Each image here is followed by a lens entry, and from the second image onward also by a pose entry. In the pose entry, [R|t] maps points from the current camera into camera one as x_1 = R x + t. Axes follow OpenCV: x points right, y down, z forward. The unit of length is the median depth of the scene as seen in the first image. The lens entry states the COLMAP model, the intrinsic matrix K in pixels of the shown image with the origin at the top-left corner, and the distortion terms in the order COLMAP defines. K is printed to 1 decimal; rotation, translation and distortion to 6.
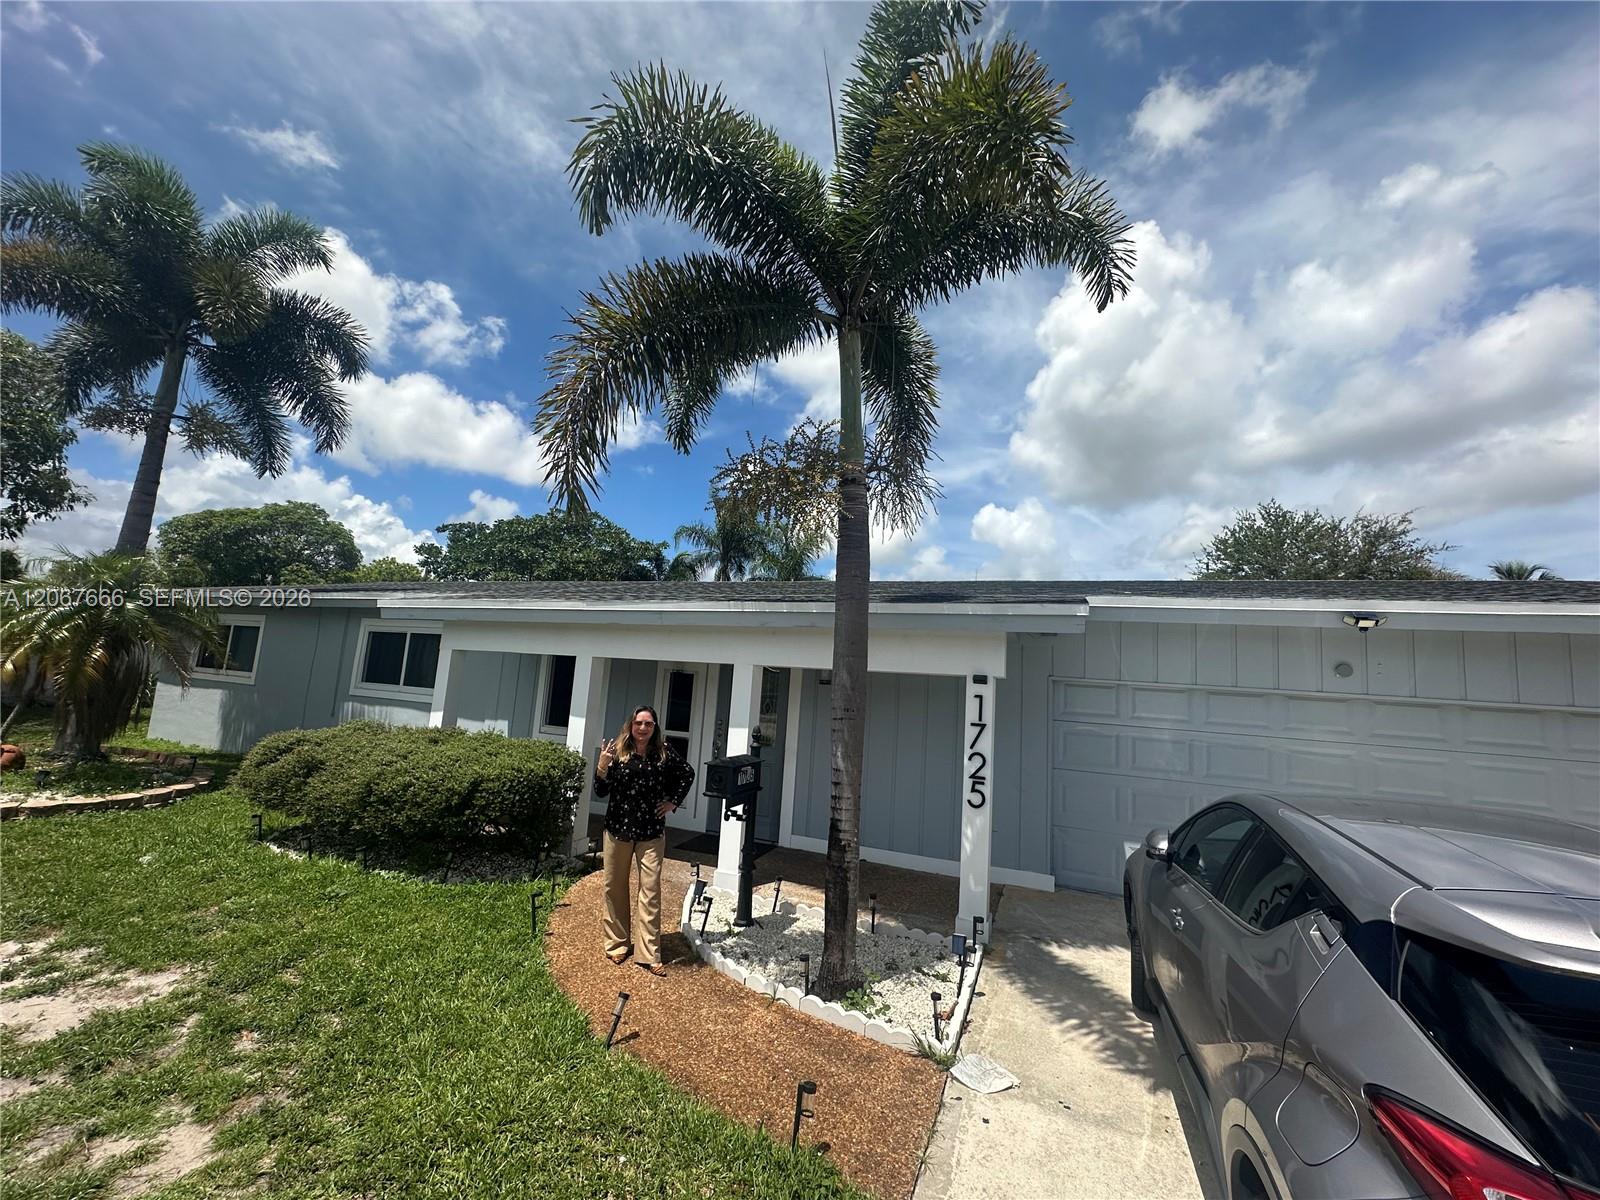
lens RADIAL K [[635.7, 0, 800.0], [0, 635.7, 600.0], [0, 0, 1]] dist [-0.002018, -0.000492]
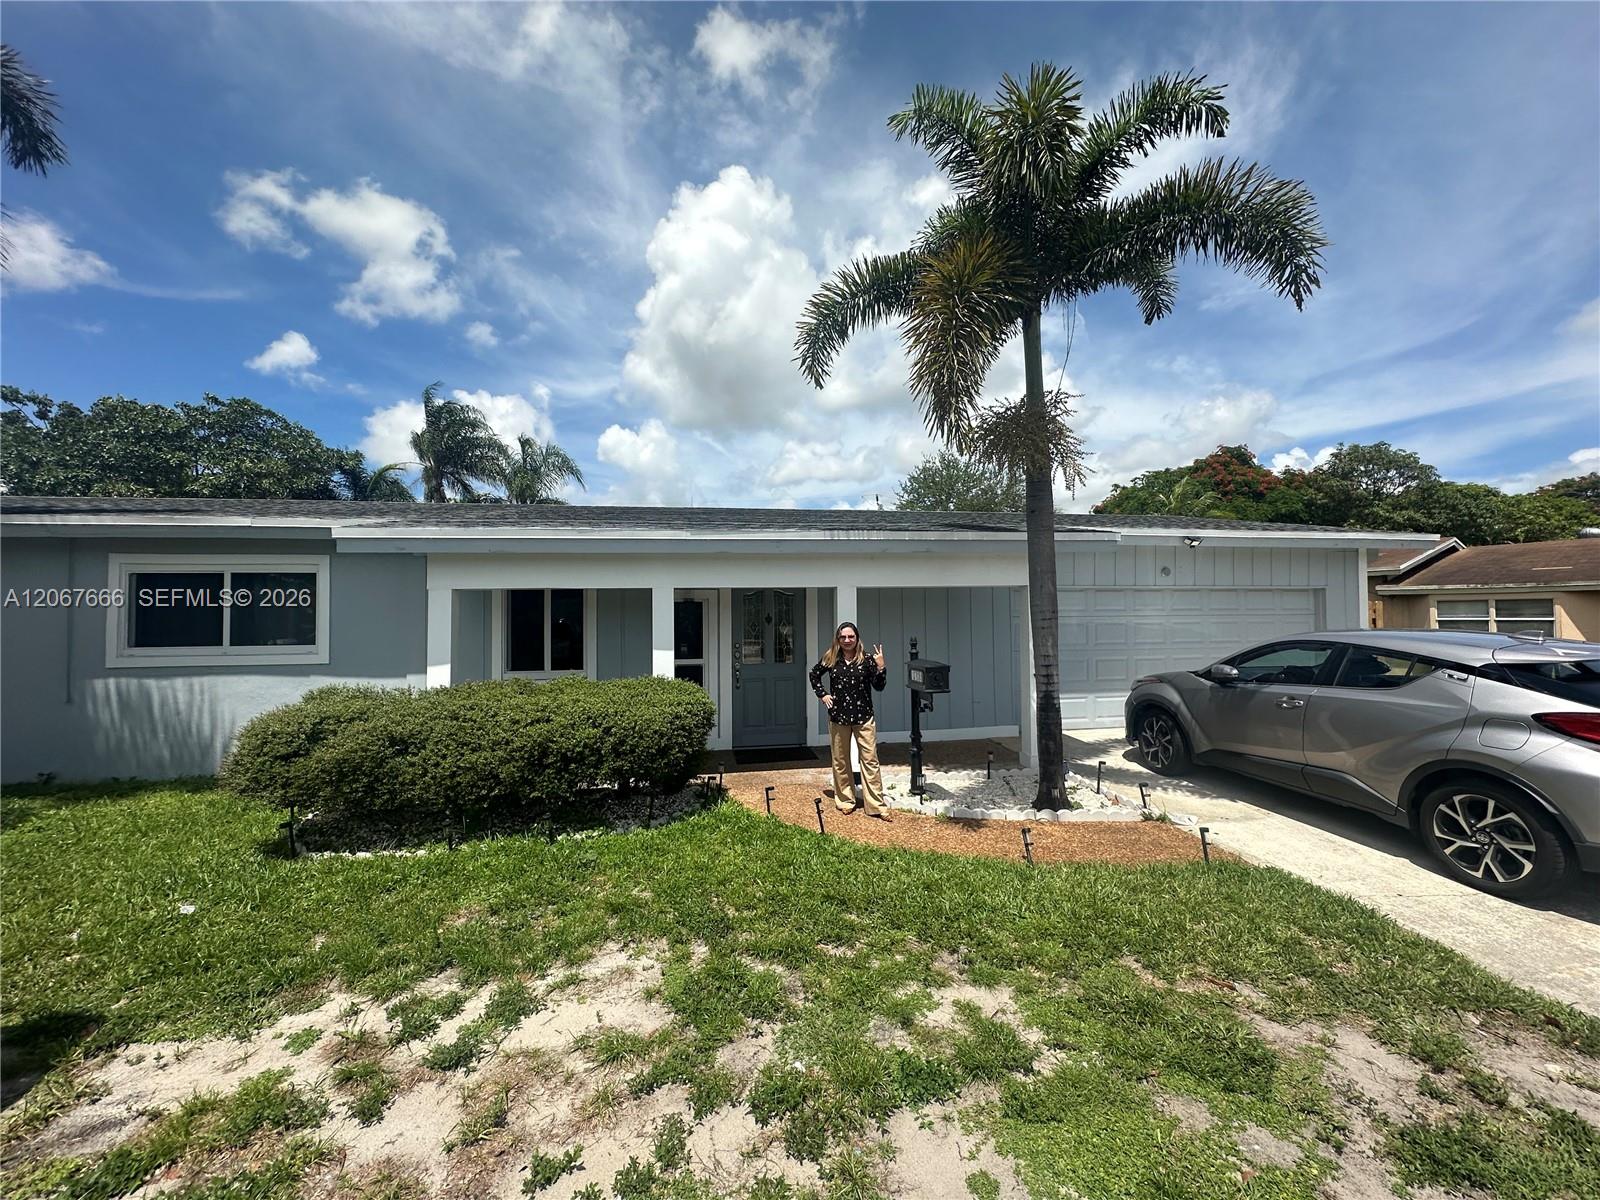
lens RADIAL K [[635.7, 0, 800.0], [0, 635.7, 600.0], [0, 0, 1]] dist [-0.002018, -0.000492]
pose [[0.849099, -0.059138, 0.524913, -0.880407], [-0.003700, 0.993023, 0.117862, -0.008234], [-0.528221, -0.102019, 0.842956, 0.114343]]
